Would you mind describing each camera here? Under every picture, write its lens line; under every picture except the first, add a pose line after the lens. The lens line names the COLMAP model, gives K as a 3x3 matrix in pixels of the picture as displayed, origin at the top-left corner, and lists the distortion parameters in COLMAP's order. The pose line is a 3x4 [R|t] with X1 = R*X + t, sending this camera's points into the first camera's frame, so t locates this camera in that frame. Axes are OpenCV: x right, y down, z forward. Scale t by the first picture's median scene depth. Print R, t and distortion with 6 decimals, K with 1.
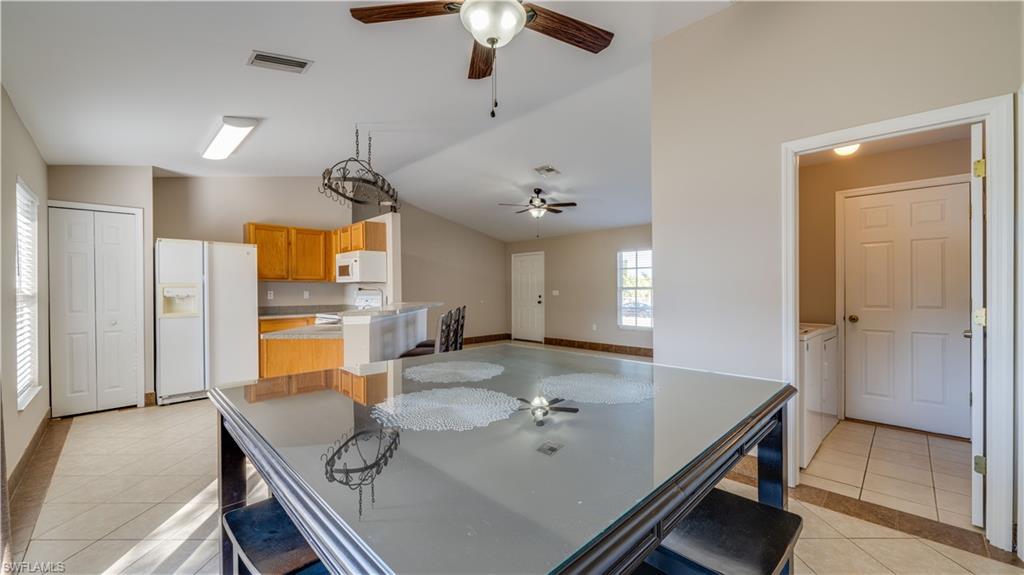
lens RADIAL K [[395.1, 0, 509.3], [0, 395.1, 289.0], [0, 0, 1]] dist [-0.002516, 0.000010]
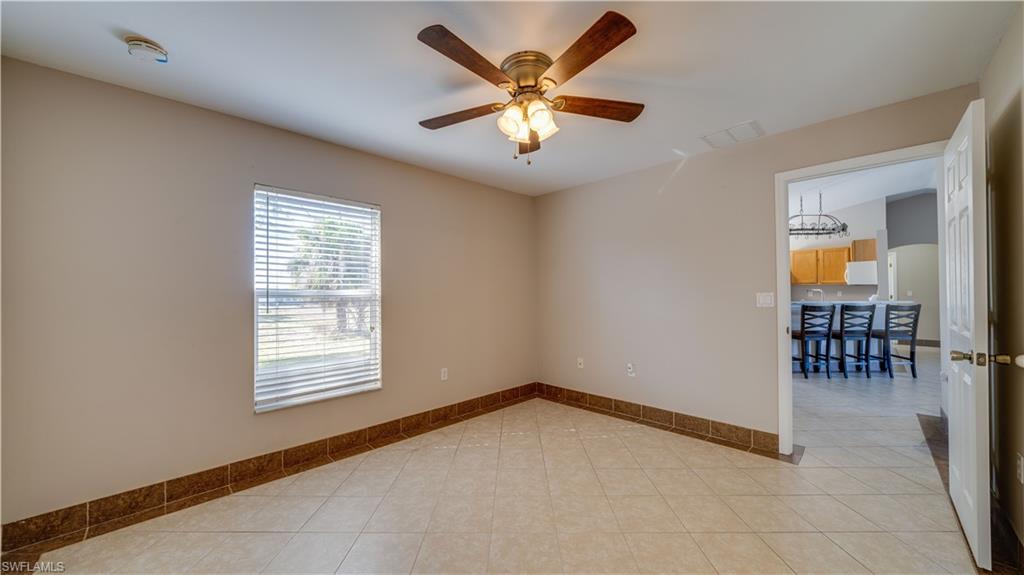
lens RADIAL K [[353.5, 0, 520.8], [0, 353.5, 289.1], [0, 0, 1]] dist [-0.002481, 0.000349]
pose [[0.009602, -0.006320, -0.999934, 0.817583], [0.008902, 0.999941, -0.006234, -0.005069], [0.999914, -0.008841, 0.009658, -0.163528]]
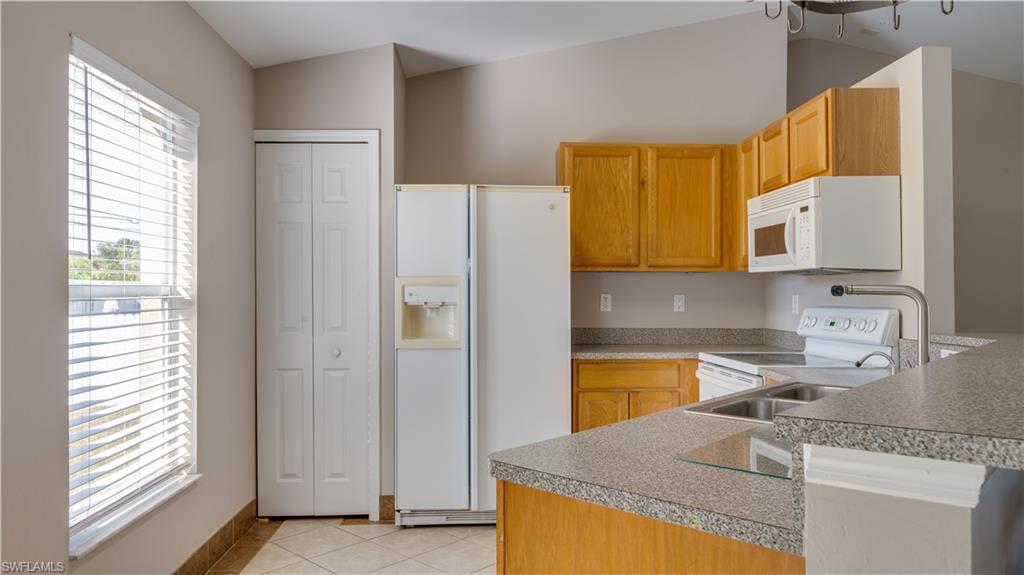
lens RADIAL K [[685.0, 0, 508.7], [0, 685.0, 289.1], [0, 0, 1]] dist [0.003048, 0.001775]
pose [[0.737574, 0.003439, -0.675257, -0.167415], [-0.003777, 0.999992, 0.000966, -0.000414], [0.675255, 0.001838, 0.737582, 0.366969]]
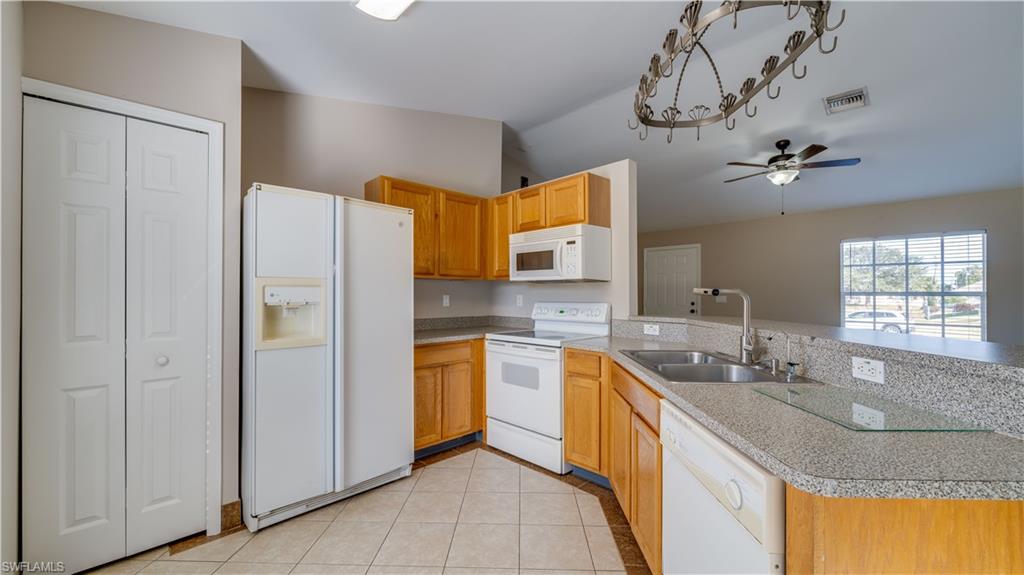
lens RADIAL K [[395.1, 0, 509.8], [0, 395.1, 289.1], [0, 0, 1]] dist [-0.002516, 0.000010]
pose [[0.999705, 0.007347, -0.023160, -0.445919], [-0.007571, 0.999926, -0.009567, 0.001882], [0.023088, 0.009739, 0.999686, 0.414848]]
